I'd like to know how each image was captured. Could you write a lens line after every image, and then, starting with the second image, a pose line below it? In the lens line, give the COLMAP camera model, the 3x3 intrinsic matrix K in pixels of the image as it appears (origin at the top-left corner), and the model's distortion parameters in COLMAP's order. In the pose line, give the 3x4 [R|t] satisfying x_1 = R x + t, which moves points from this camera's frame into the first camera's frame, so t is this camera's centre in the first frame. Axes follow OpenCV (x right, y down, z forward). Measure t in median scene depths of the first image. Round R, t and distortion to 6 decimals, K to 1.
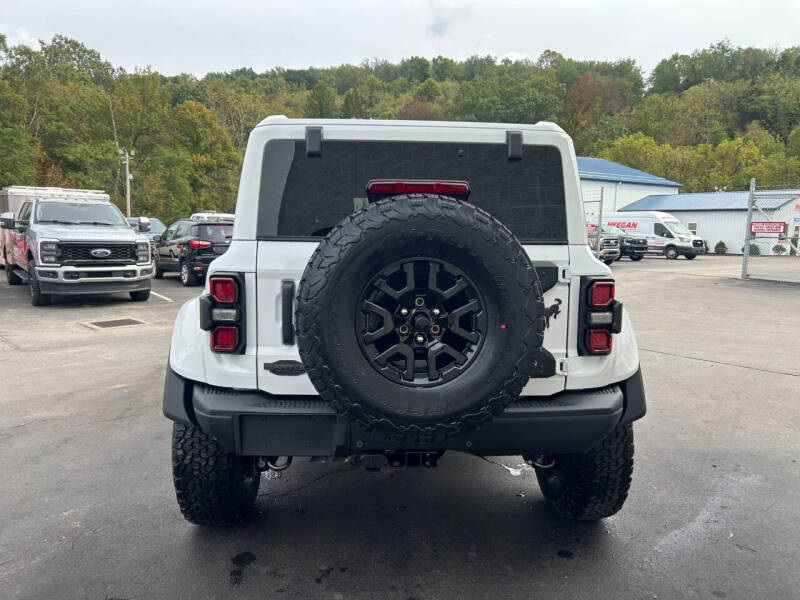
lens RADIAL K [[605.6, 0, 396.6], [0, 605.6, 303.6], [0, 0, 1]] dist [0.055690, -0.061105]
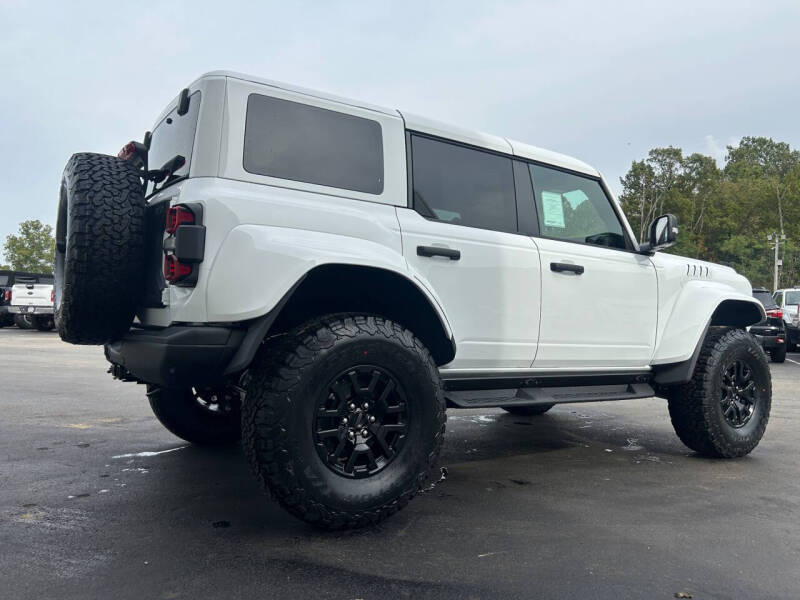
lens RADIAL K [[605.6, 0, 393.9], [0, 605.6, 302.1], [0, 0, 1]] dist [0.055690, -0.061105]
pose [[0.507745, -0.019751, -0.861281, 0.069253], [-0.119419, 0.988472, -0.093069, 0.008419], [0.853190, 0.150109, 0.499533, 0.042404]]
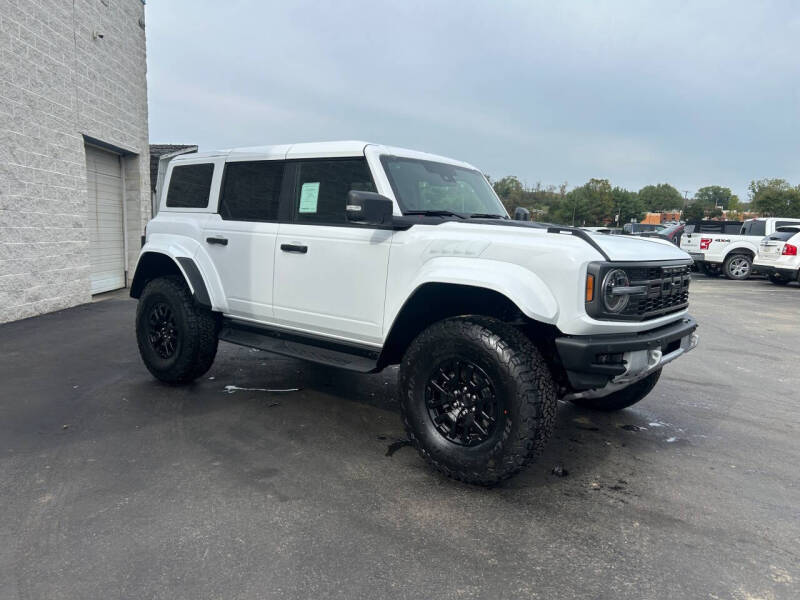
lens RADIAL K [[605.6, 0, 394.7], [0, 605.6, 299.0], [0, 0, 1]] dist [0.055690, -0.061105]
pose [[-0.668282, 0.049746, -0.742243, 0.073478], [-0.122473, 0.976790, 0.175734, -0.014783], [0.733757, 0.208344, -0.646679, 0.164683]]
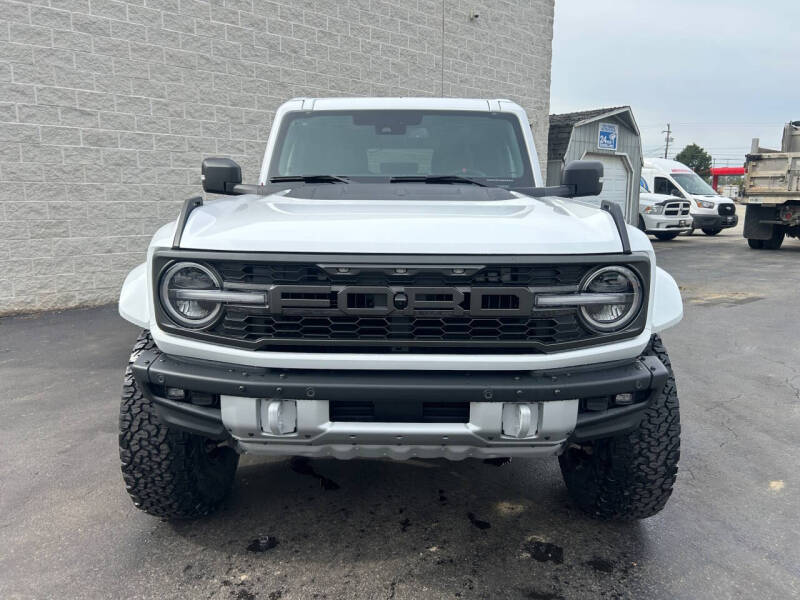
lens RADIAL K [[605.6, 0, 394.3], [0, 605.6, 302.0], [0, 0, 1]] dist [0.055690, -0.061105]
pose [[-0.998475, -0.028010, 0.047566, -0.004325], [-0.012891, 0.956188, 0.292469, -0.018956], [-0.053674, 0.291410, -0.955091, 0.178883]]
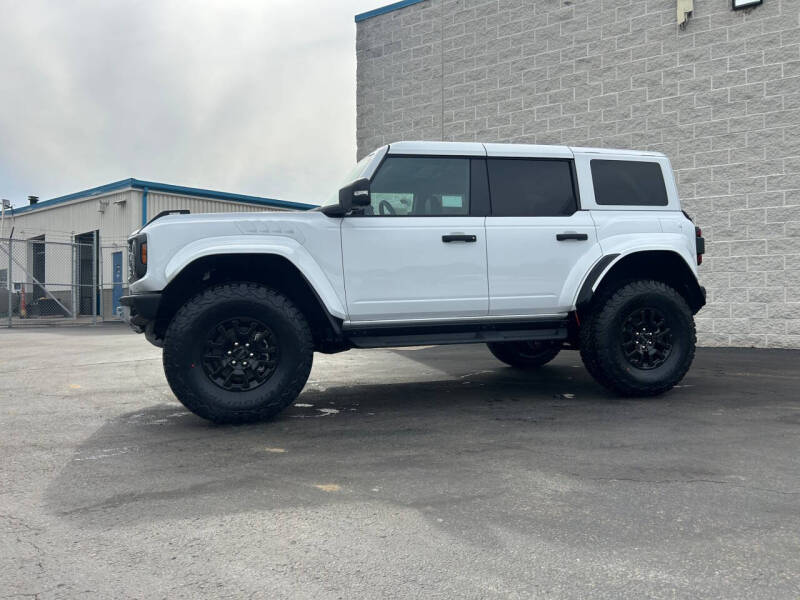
lens RADIAL K [[605.6, 0, 405.1], [0, 605.6, 296.8], [0, 0, 1]] dist [0.055690, -0.061105]
pose [[-0.225096, -0.008792, 0.974297, -0.105208], [0.124584, 0.991491, 0.037730, -0.000769], [-0.966339, 0.129875, -0.222085, 0.122742]]
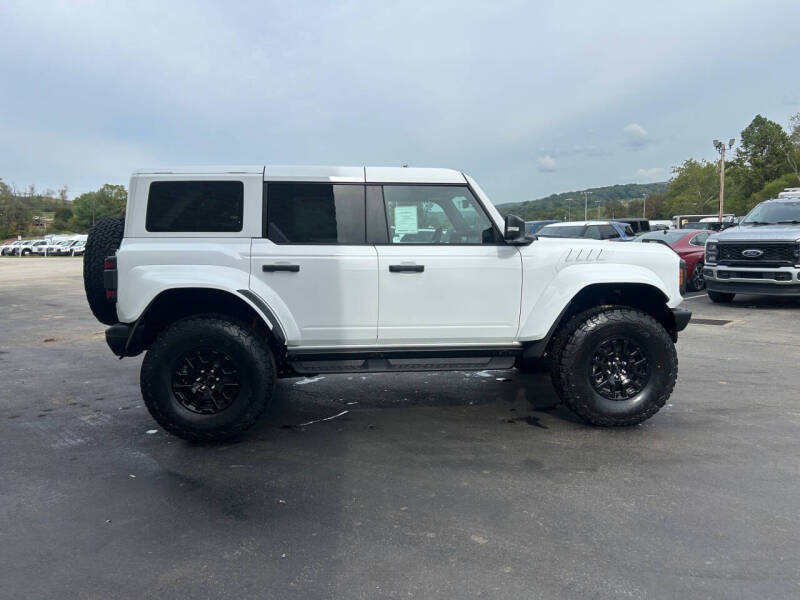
lens RADIAL K [[605.6, 0, 394.4], [0, 605.6, 294.5], [0, 0, 1]] dist [0.055690, -0.061105]
pose [[0.032776, 0.074809, -0.996659, 0.109373], [-0.097322, 0.992695, 0.071311, -0.007155], [0.994713, 0.094660, 0.039818, 0.090280]]
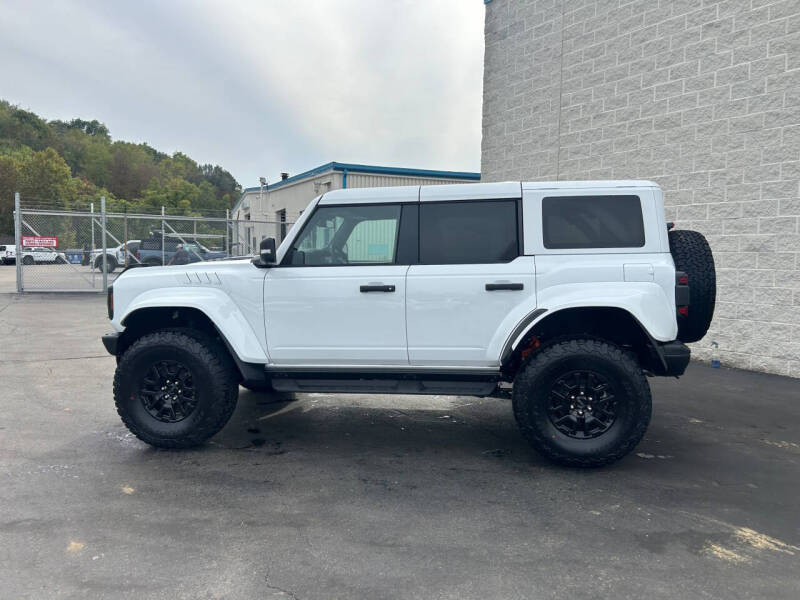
lens RADIAL K [[605.6, 0, 404.6], [0, 605.6, 292.7], [0, 0, 1]] dist [0.055690, -0.061105]
pose [[0.183468, -0.077979, 0.979928, -0.107332], [0.116109, 0.991590, 0.057168, -0.009115], [-0.976145, 0.103290, 0.190979, 0.072323]]
